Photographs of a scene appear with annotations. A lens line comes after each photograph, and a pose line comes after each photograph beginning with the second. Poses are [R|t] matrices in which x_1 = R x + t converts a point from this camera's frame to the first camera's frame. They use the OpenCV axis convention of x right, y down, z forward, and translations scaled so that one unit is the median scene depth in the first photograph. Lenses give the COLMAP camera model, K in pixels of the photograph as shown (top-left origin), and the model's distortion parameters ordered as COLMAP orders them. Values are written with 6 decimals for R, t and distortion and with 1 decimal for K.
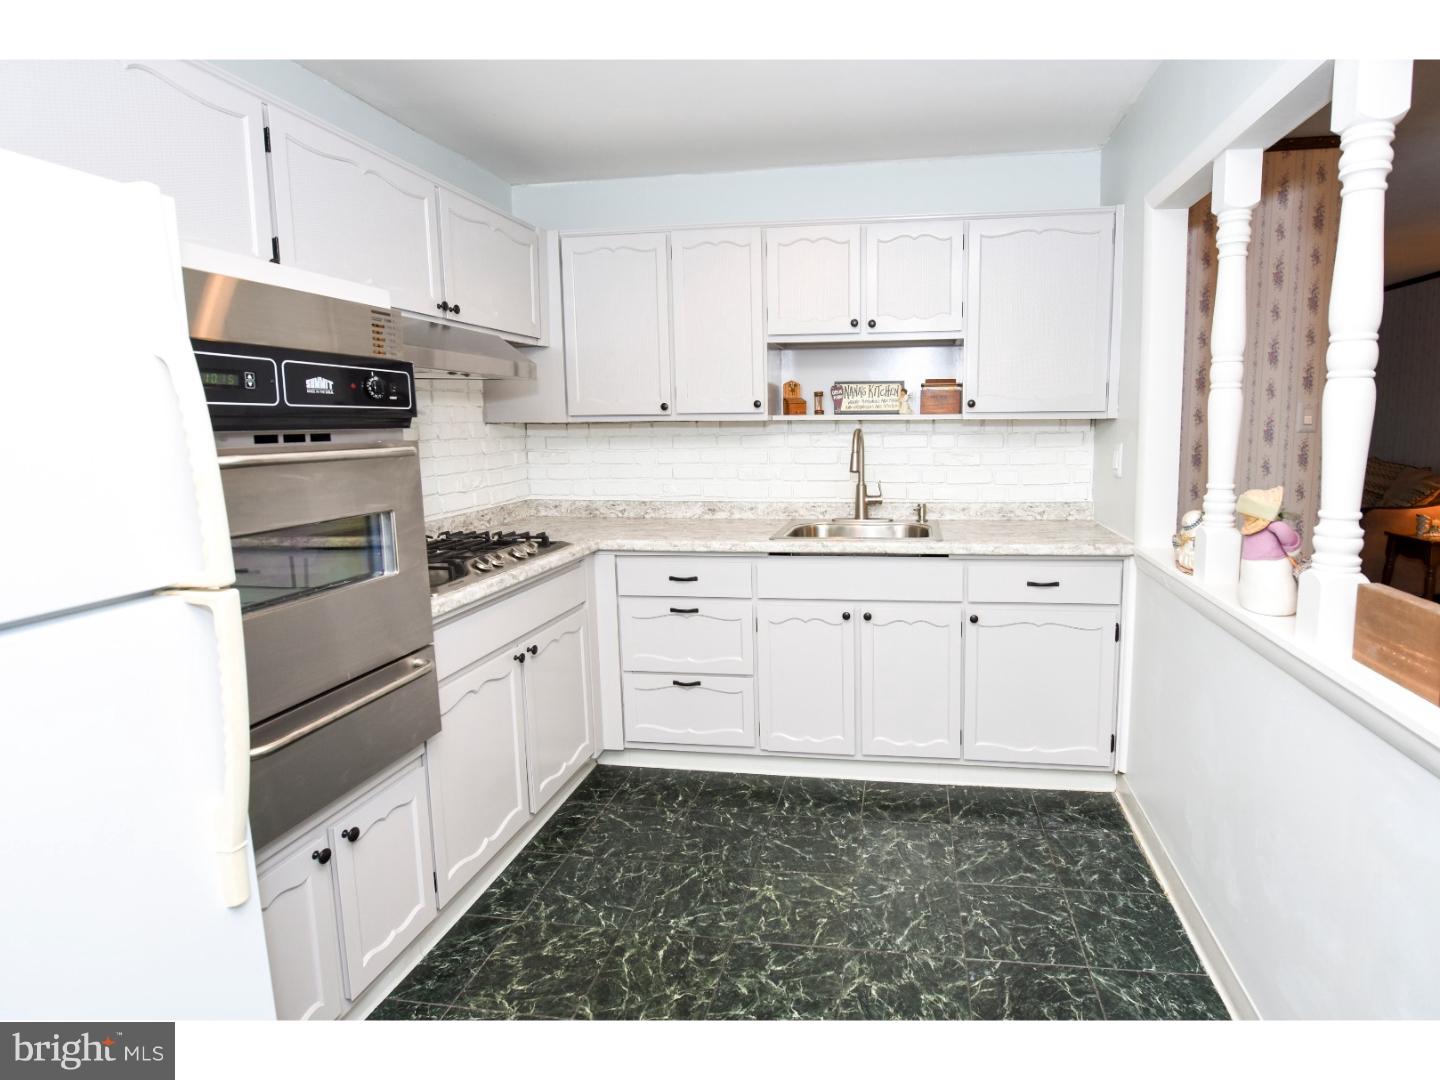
lens RADIAL K [[722.3, 0, 814.8], [0, 722.3, 507.0], [0, 0, 1]] dist [-0.015048, -0.000689]
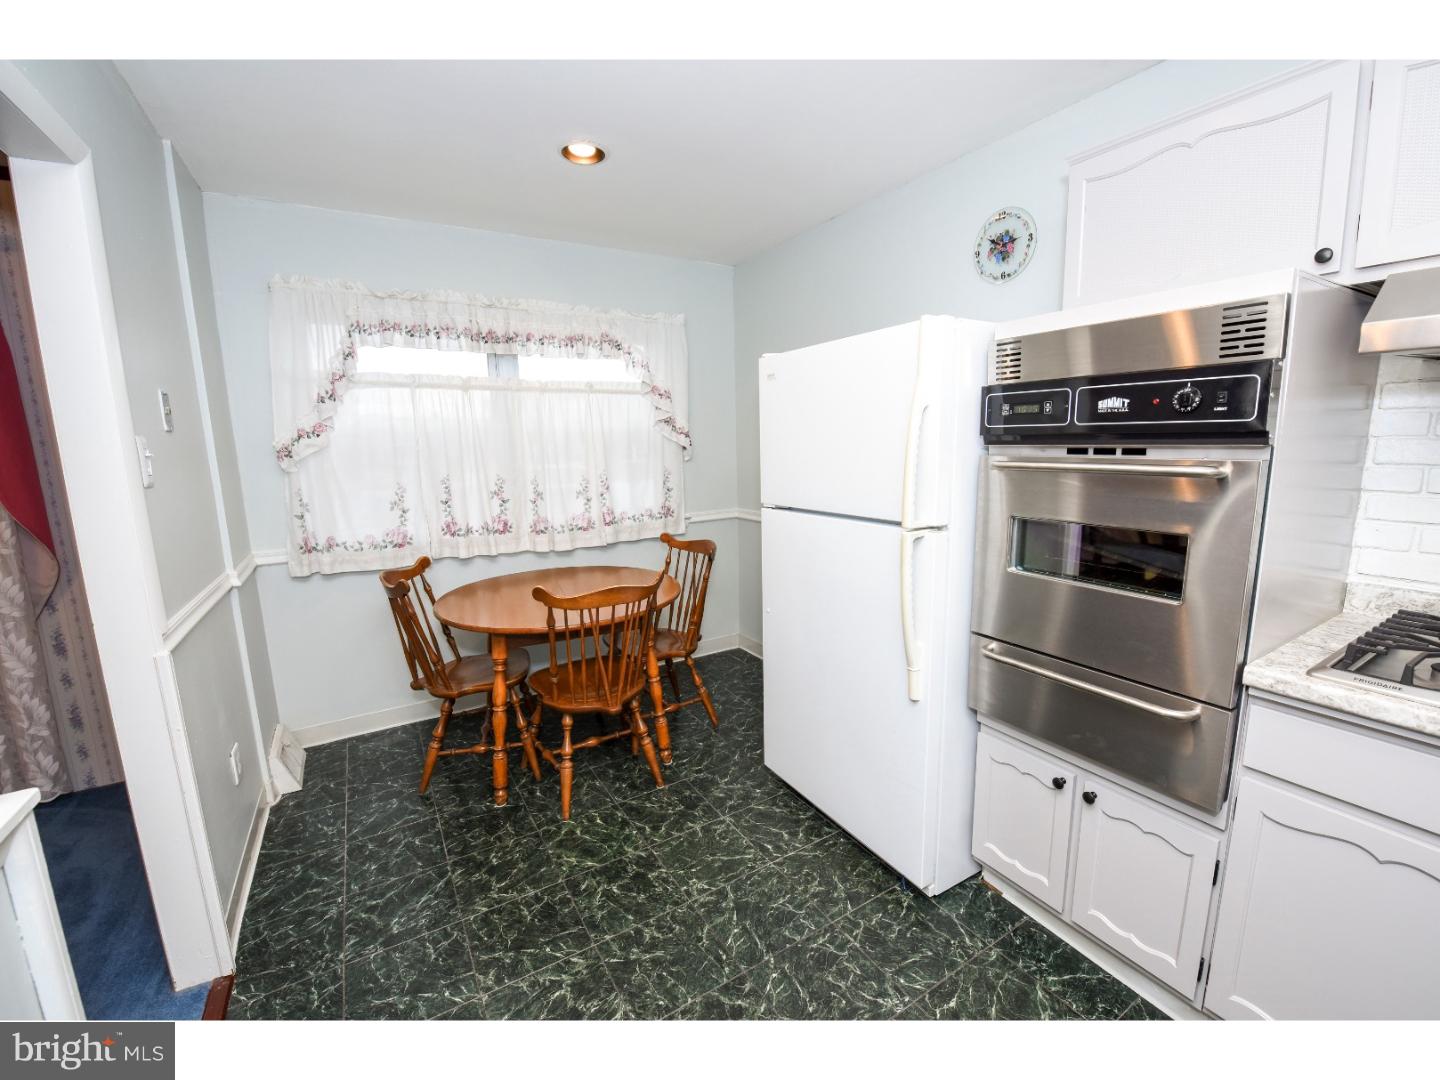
lens RADIAL K [[591.9, 0, 730.9], [0, 591.9, 541.0], [0, 0, 1]] dist [-0.013679, -0.006391]
pose [[-0.772630, 0.134423, -0.620462, 0.218348], [-0.043645, 0.963767, 0.263149, -0.108347], [0.633355, 0.230397, -0.738769, 0.812173]]
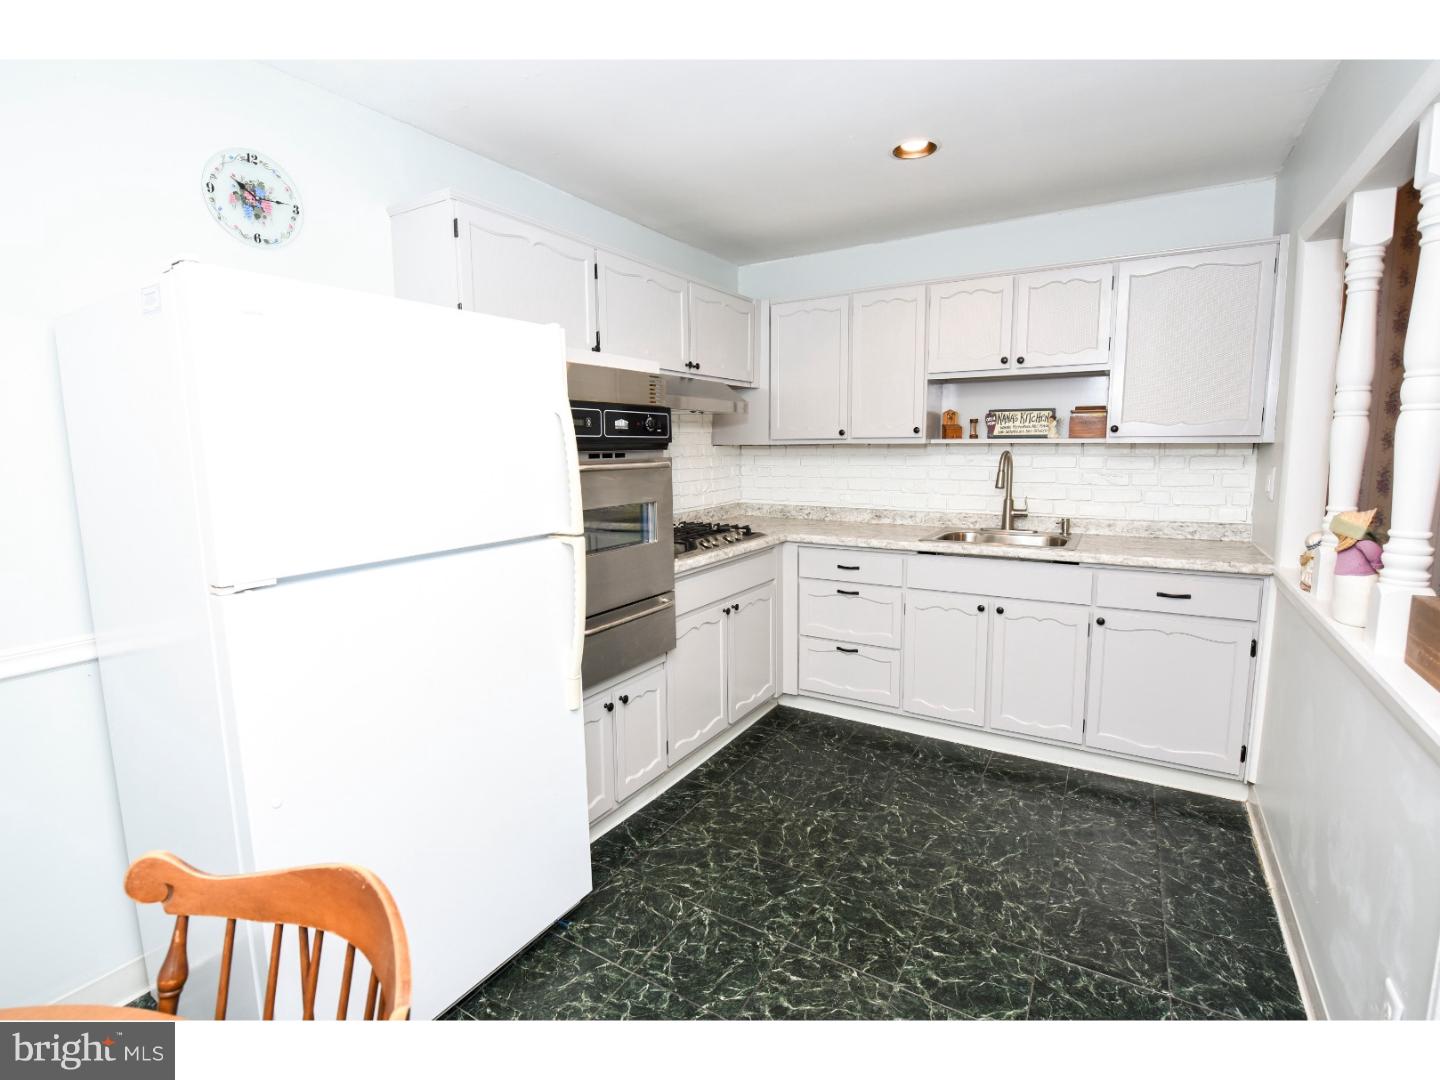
lens RADIAL K [[661.8, 0, 720.0], [0, 661.8, 529.3], [0, 0, 1]] dist [-0.018549, -0.000288]
pose [[0.913821, 0.052224, -0.402745, 0.090300], [-0.046354, 0.998629, 0.024317, 0.015953], [0.403462, -0.003553, 0.914989, -0.189304]]
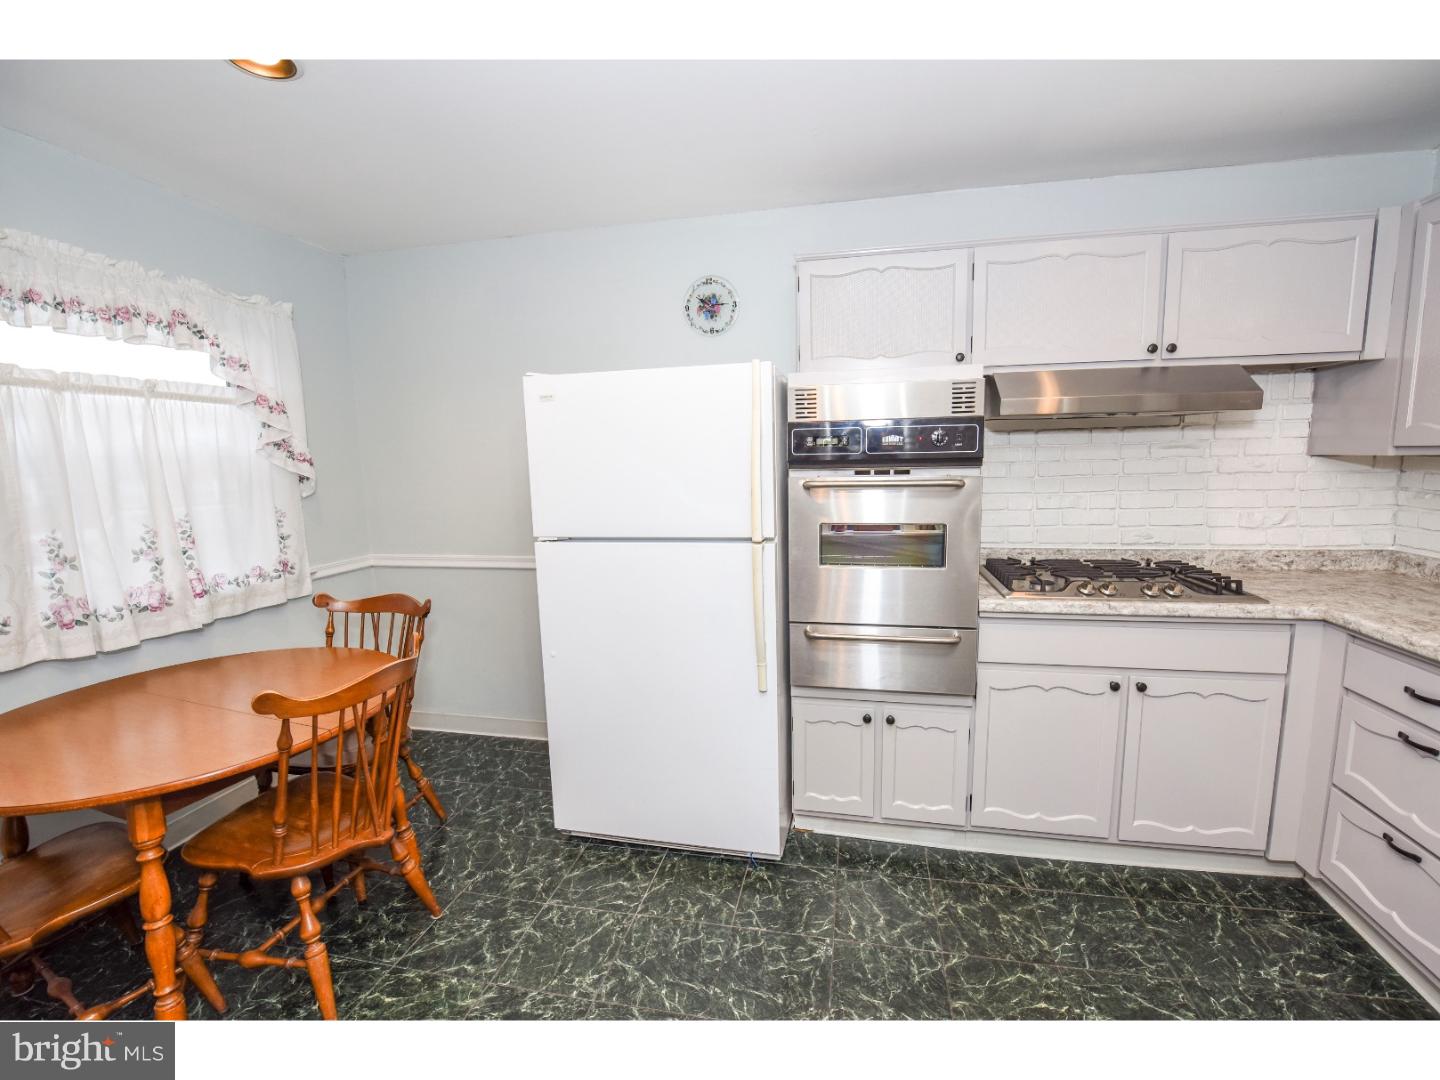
lens RADIAL K [[588.0, 0, 738.8], [0, 588.0, 541.4], [0, 0, 1]] dist [-0.020505, -0.000697]
pose [[-0.064866, 0.145488, -0.987231, 0.403701], [-0.096982, 0.983712, 0.151341, -0.067193], [0.993170, 0.105561, -0.049699, 0.450037]]
